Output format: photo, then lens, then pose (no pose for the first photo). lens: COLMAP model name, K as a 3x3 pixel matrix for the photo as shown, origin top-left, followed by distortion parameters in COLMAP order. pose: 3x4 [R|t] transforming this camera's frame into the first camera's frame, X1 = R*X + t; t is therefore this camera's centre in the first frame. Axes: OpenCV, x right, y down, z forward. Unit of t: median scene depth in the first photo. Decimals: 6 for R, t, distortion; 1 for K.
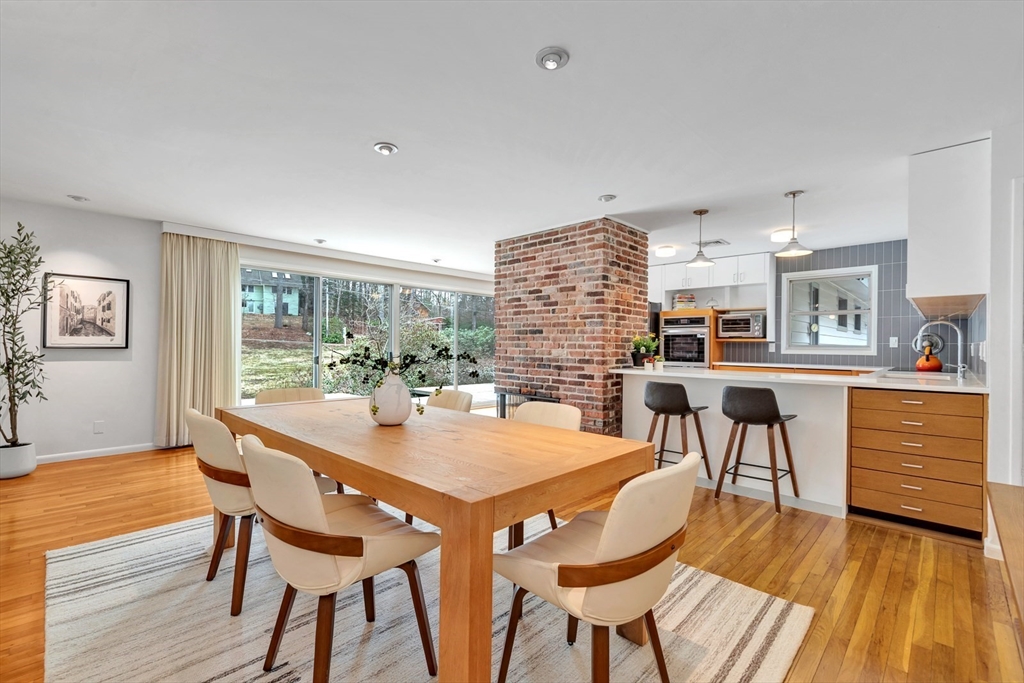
lens RADIAL K [[445.9, 0, 510.8], [0, 445.9, 343.9], [0, 0, 1]] dist [0.002136, -0.000216]
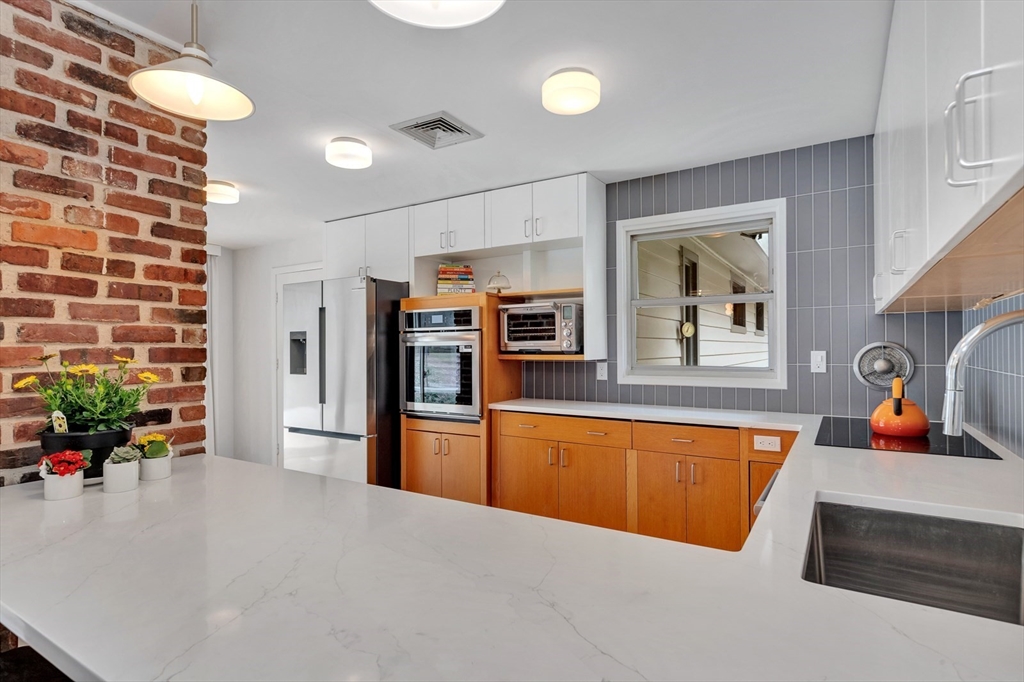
lens RADIAL K [[529.6, 0, 512.0], [0, 529.6, 341.0], [0, 0, 1]] dist [0.000531, 0.000082]
pose [[0.976688, -0.012436, 0.214301, 0.362661], [0.014720, 0.999851, -0.009064, -0.021318], [-0.214156, 0.012008, 0.976726, 0.448447]]
